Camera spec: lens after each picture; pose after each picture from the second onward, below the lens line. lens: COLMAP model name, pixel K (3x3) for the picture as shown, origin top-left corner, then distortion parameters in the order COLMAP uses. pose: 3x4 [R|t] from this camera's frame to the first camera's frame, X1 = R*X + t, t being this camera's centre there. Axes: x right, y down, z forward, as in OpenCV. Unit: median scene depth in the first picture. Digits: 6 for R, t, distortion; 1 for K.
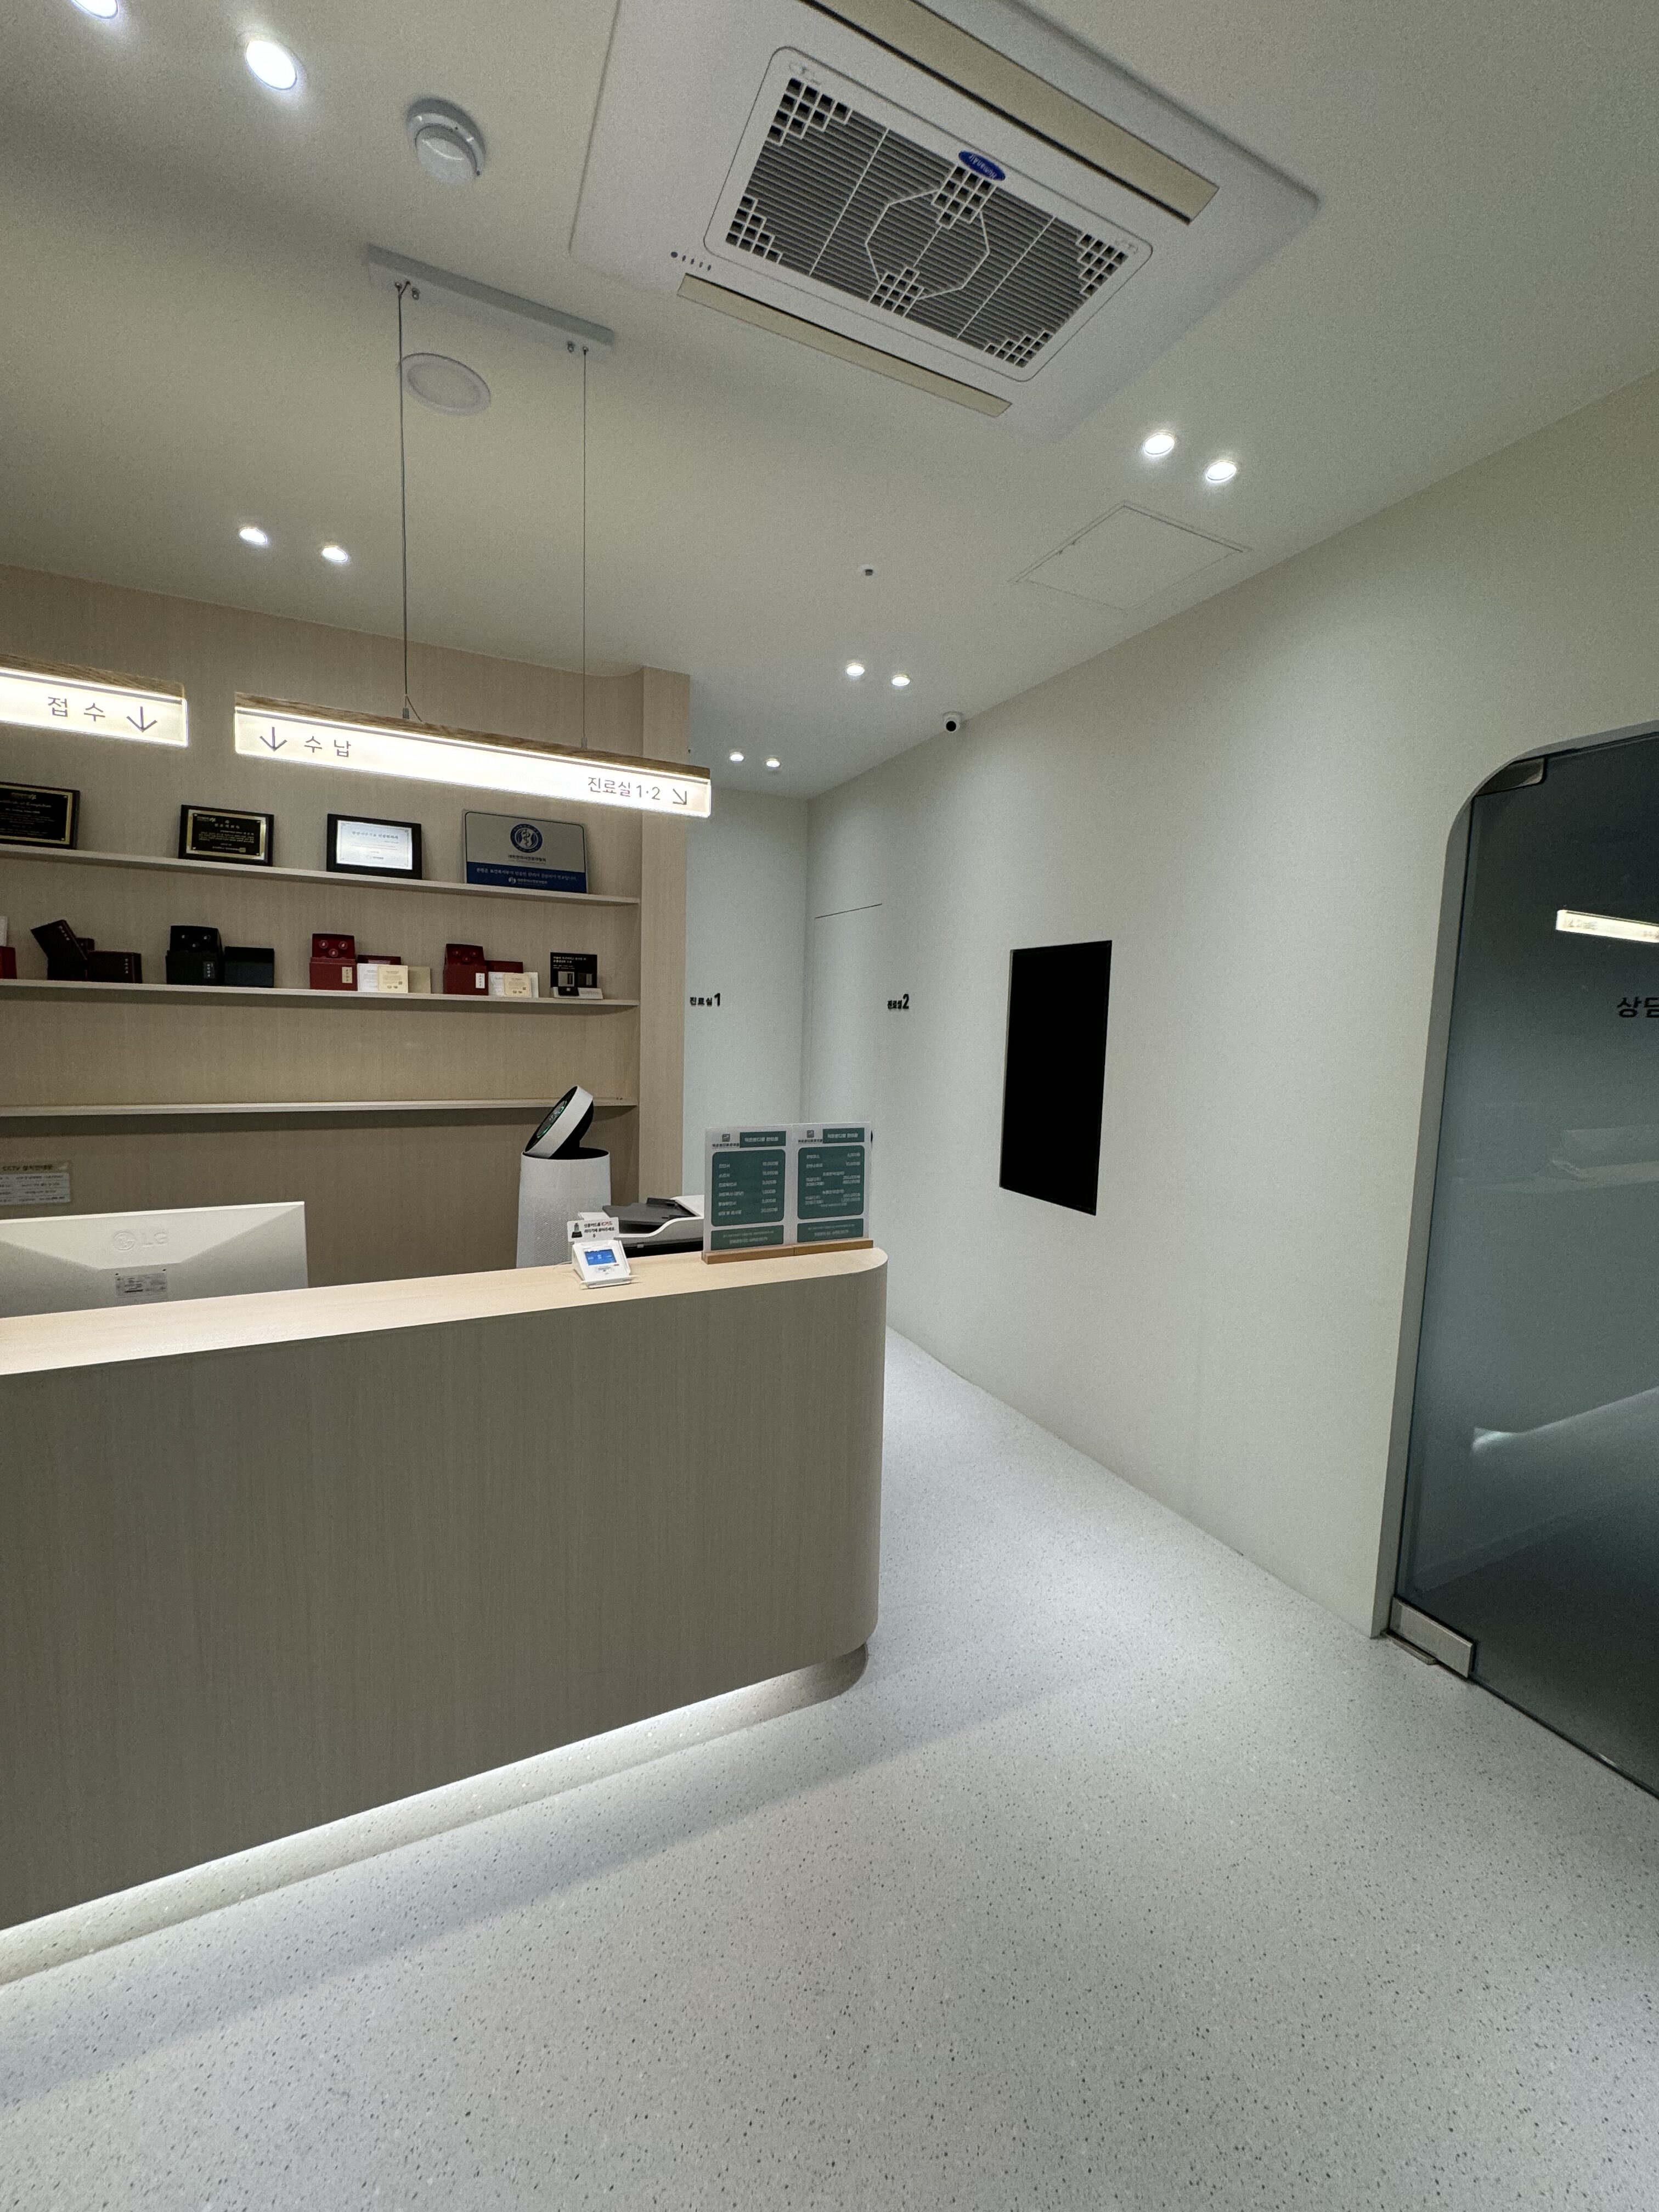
lens RADIAL K [[875.3, 0, 831.9], [0, 875.3, 1104.4], [0, 0, 1]] dist [0.000368, -0.000121]
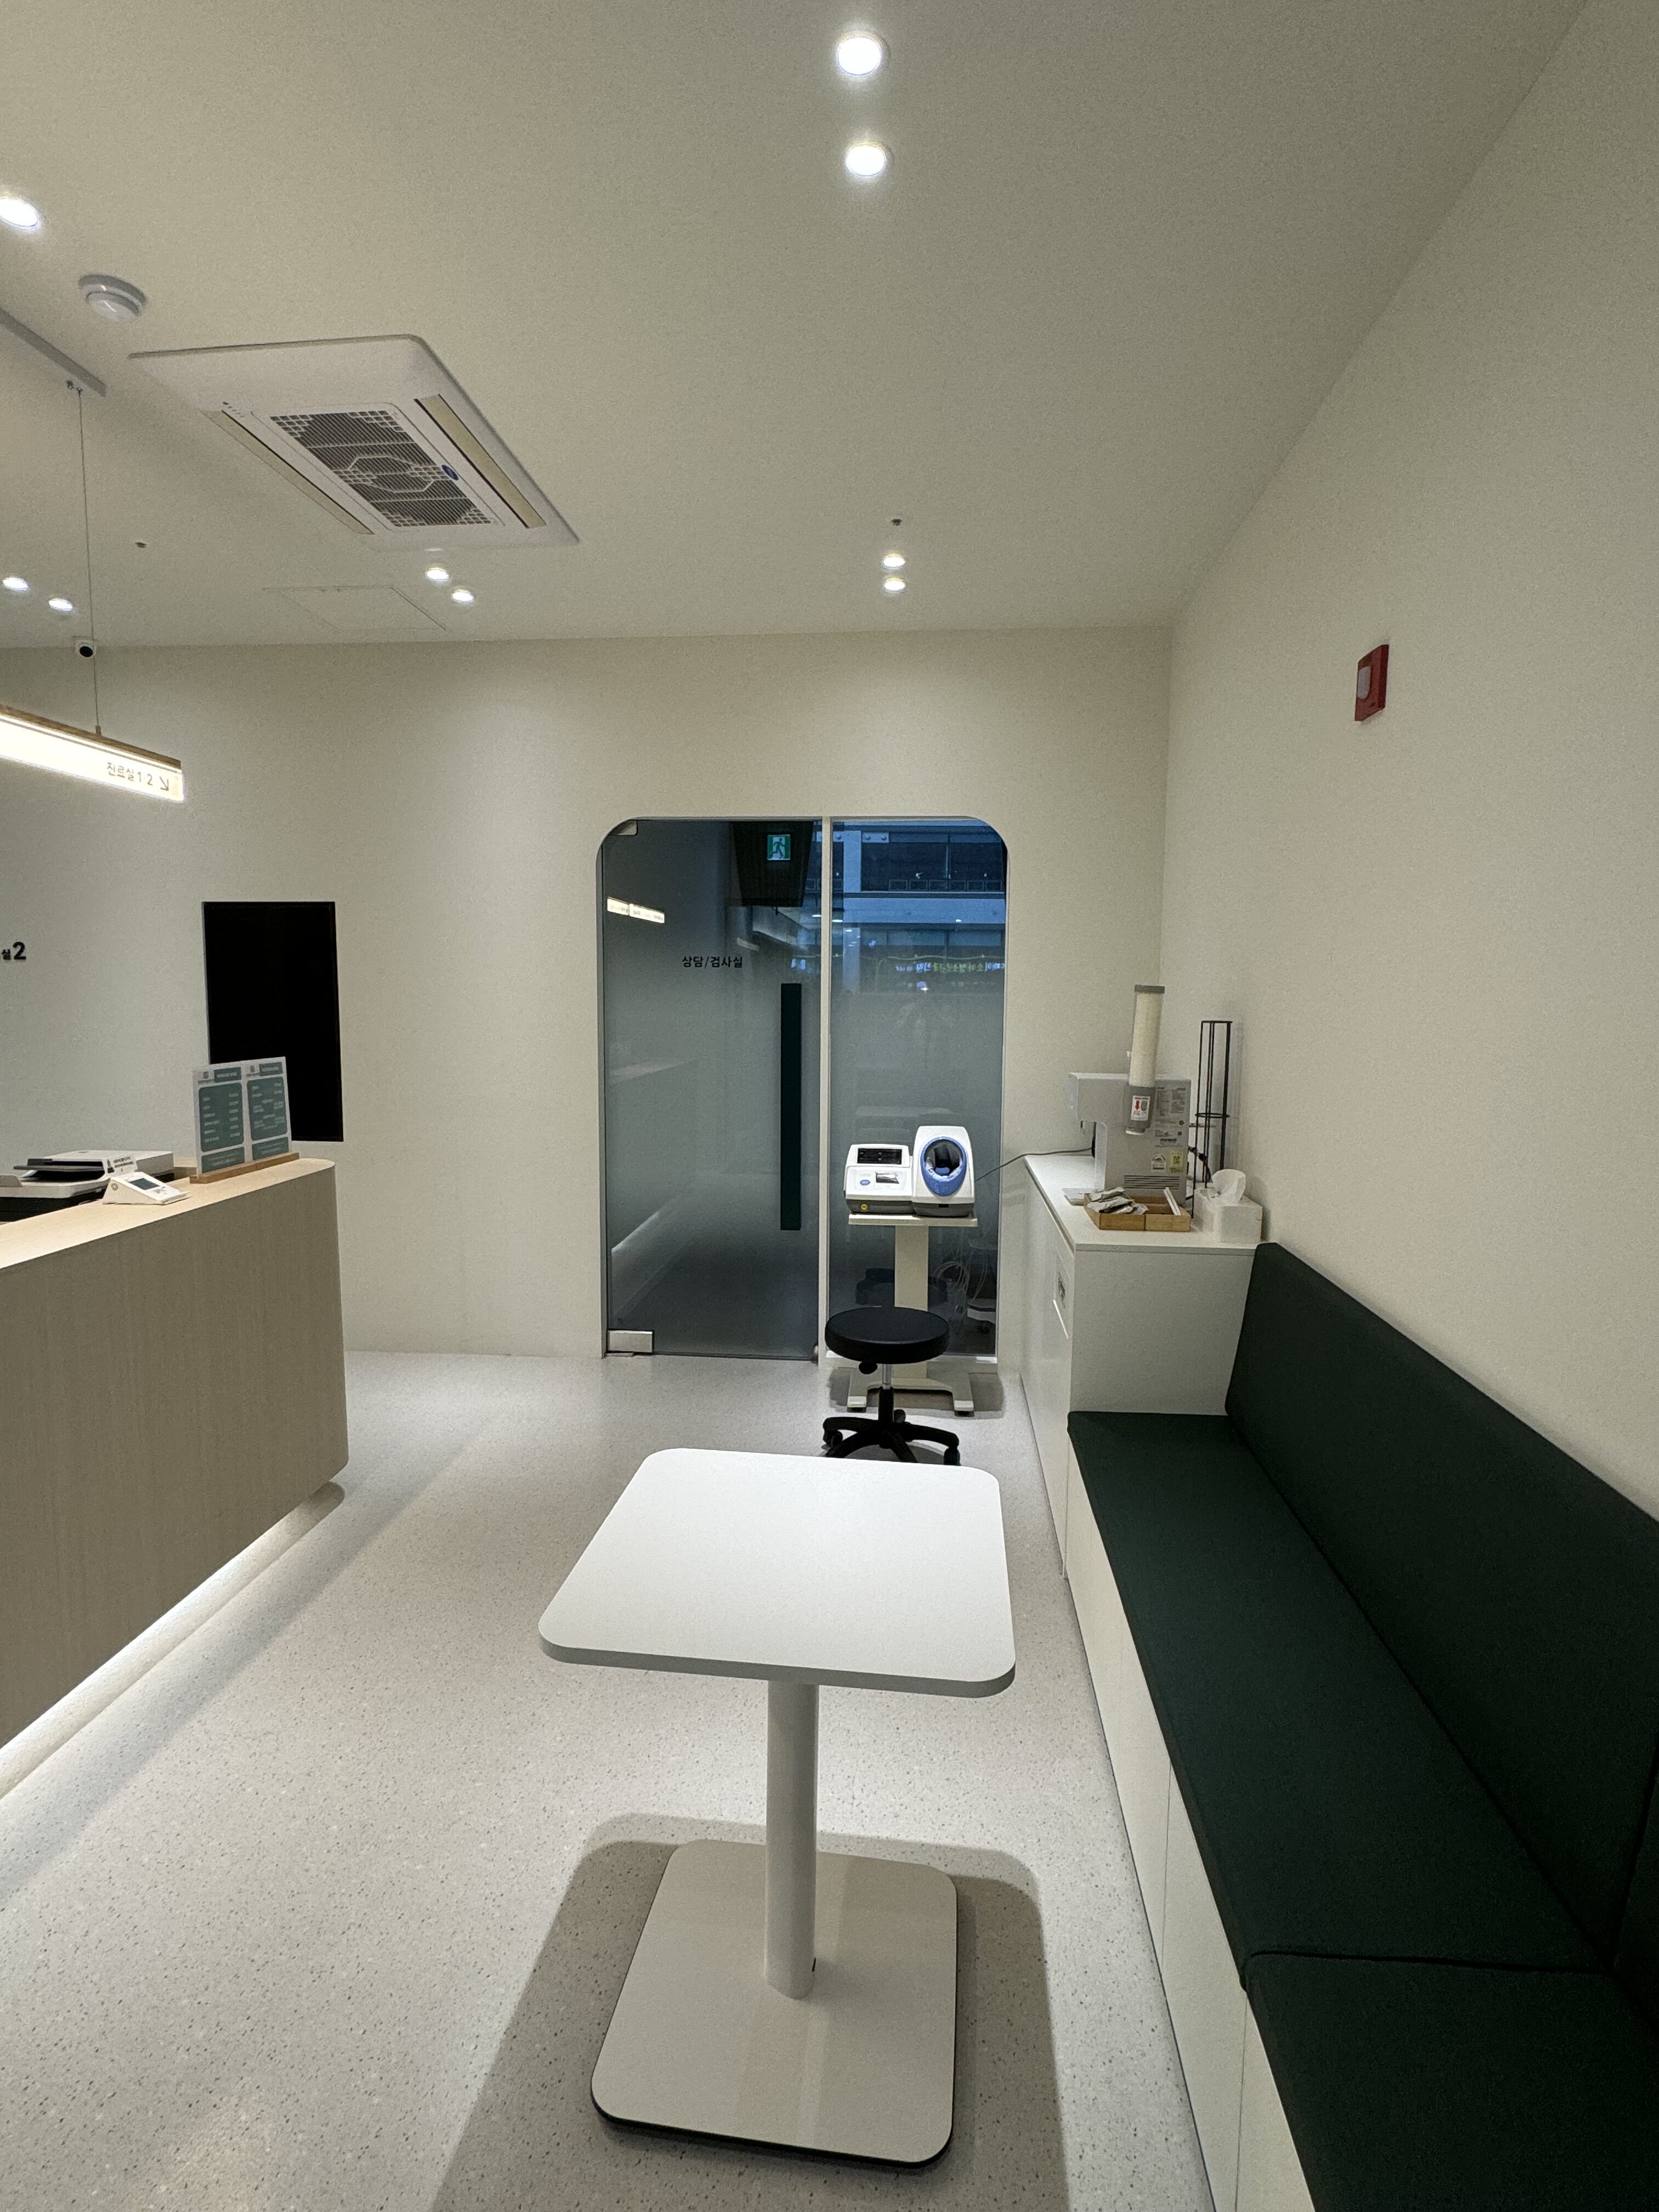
lens RADIAL K [[1101.3, 0, 828.5], [0, 1101.3, 1101.9], [0, 0, 1]] dist [0.000861, -0.000988]
pose [[0.514608, -0.110341, 0.850296, -0.696478], [0.088718, 0.993214, 0.075194, 0.027185], [-0.852823, 0.036741, 0.520906, -0.349005]]
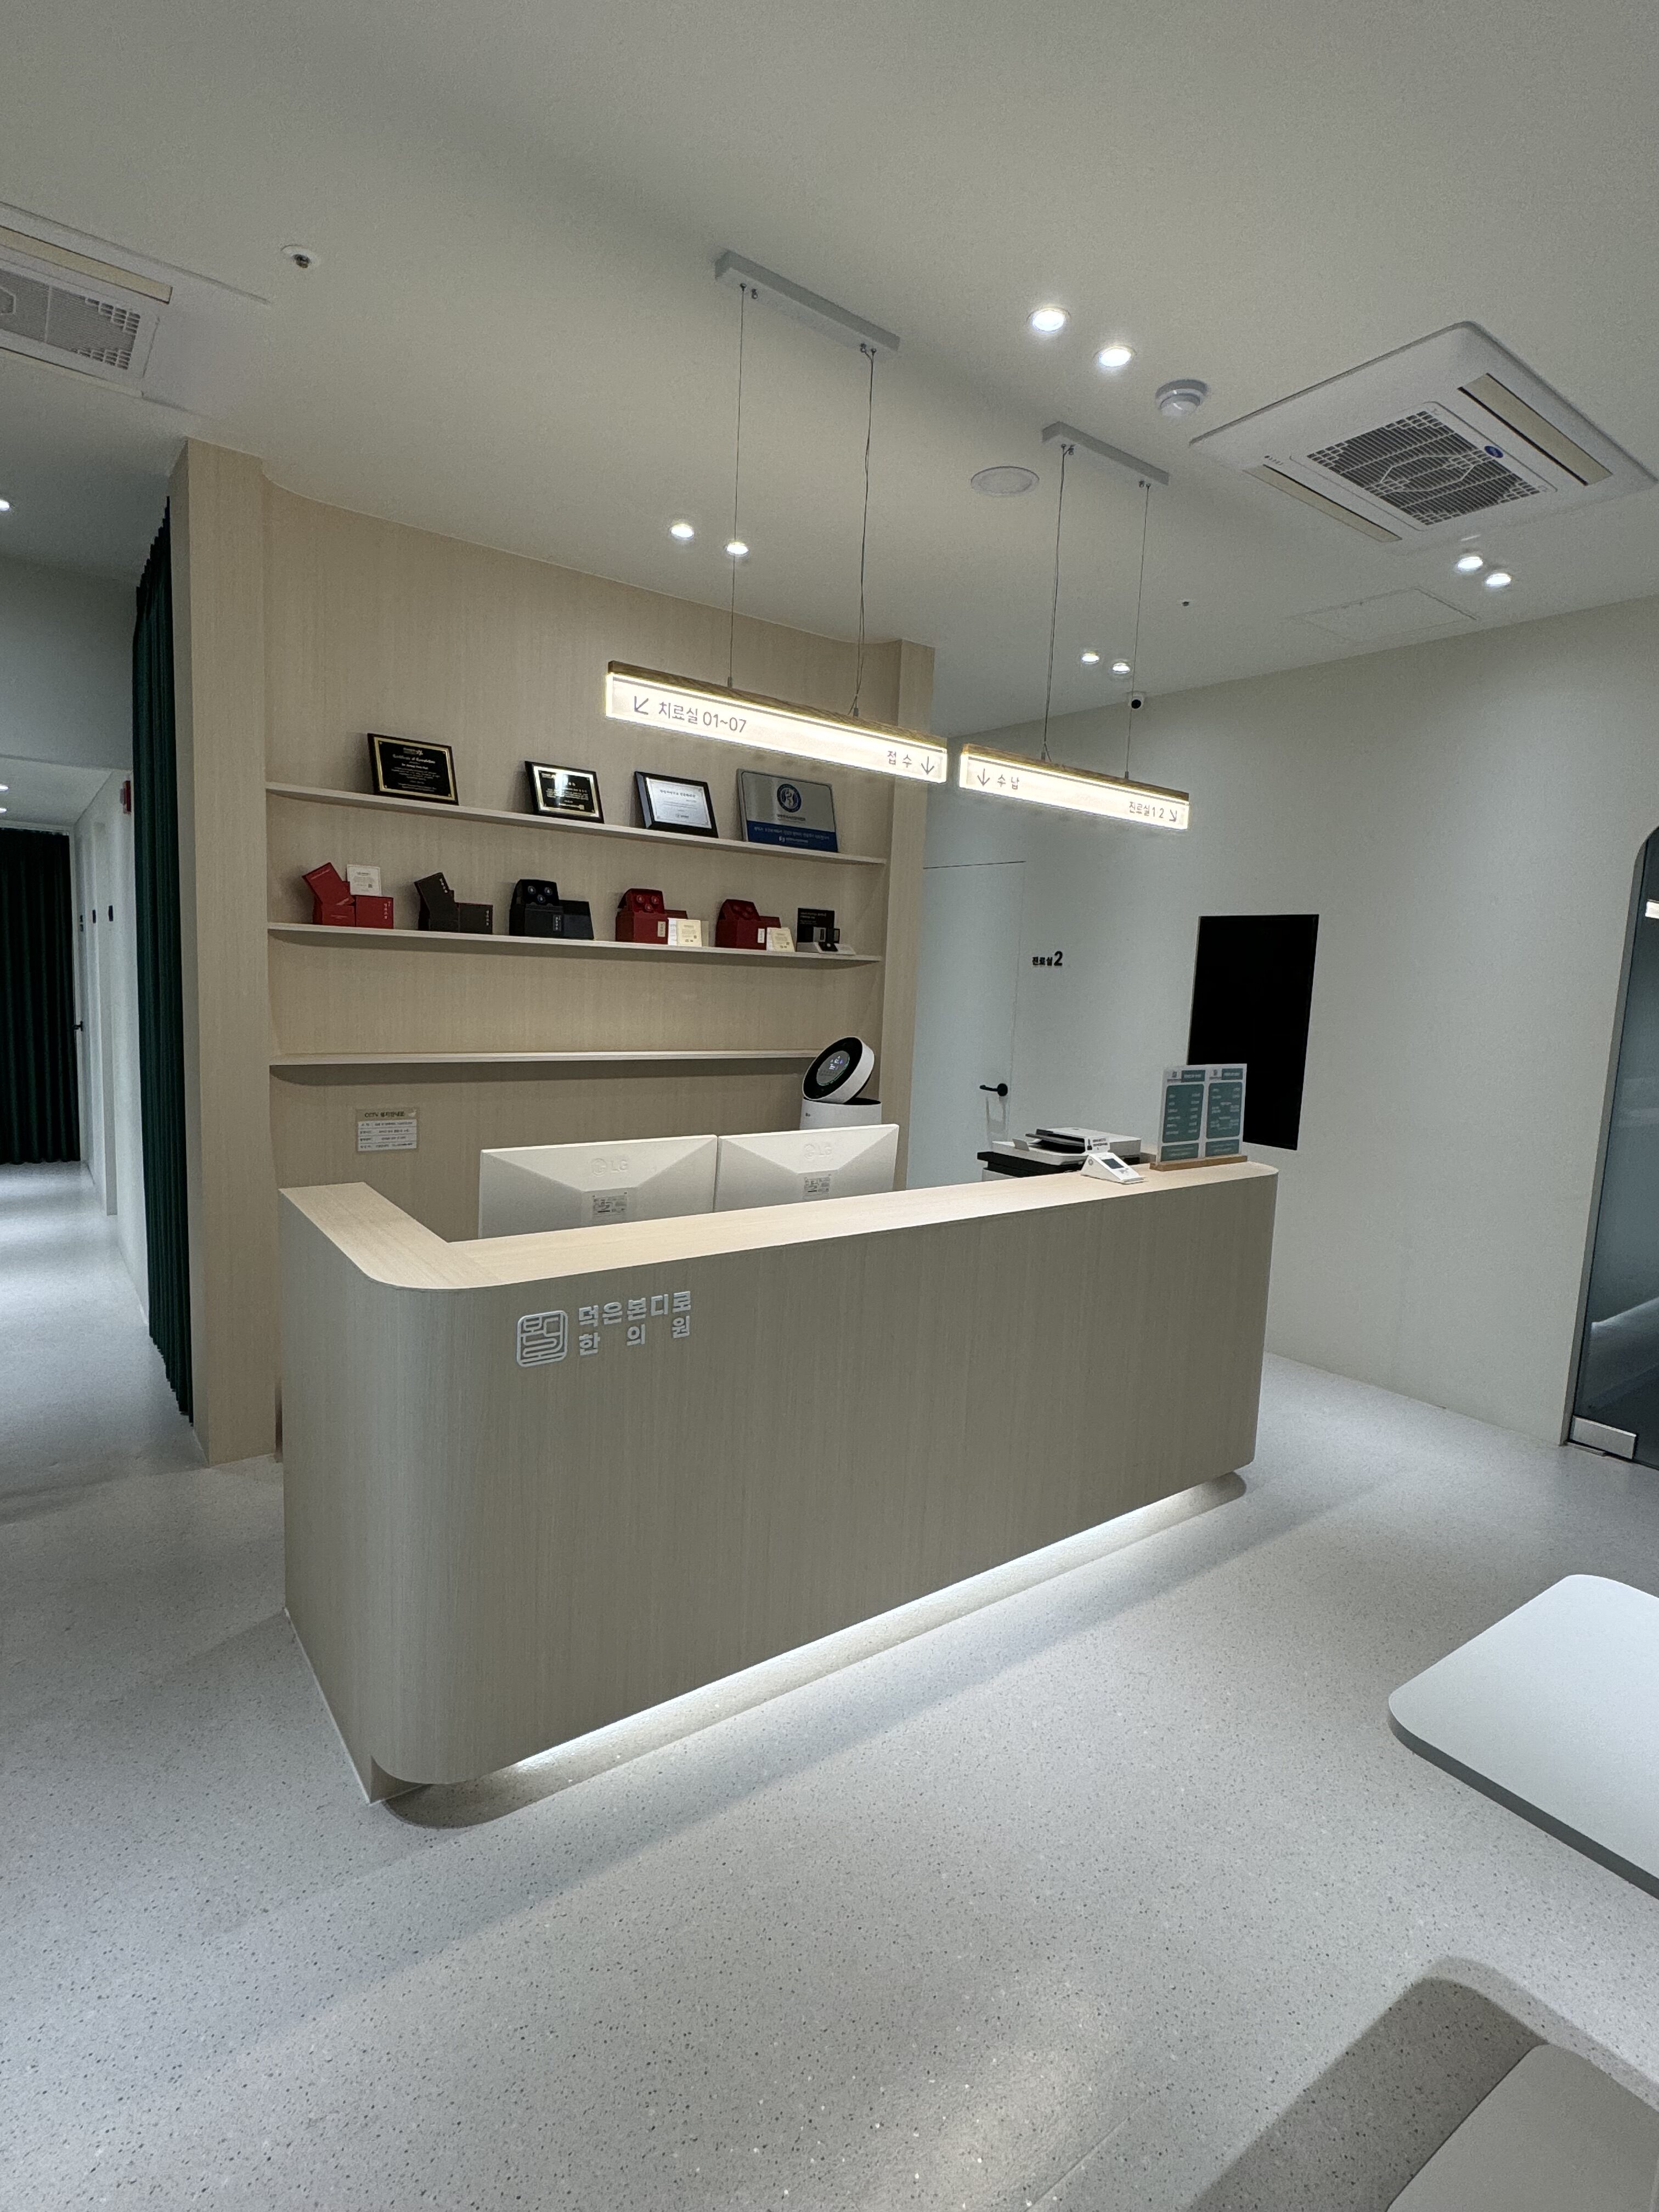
lens RADIAL K [[1101.3, 0, 834.3], [0, 1101.3, 1101.0], [0, 0, 1]] dist [0.000861, -0.000988]
pose [[0.981445, -0.006874, 0.191620, -0.684040], [0.001460, 0.999596, 0.028381, 0.022343], [-0.191738, -0.027575, 0.981059, -0.374673]]
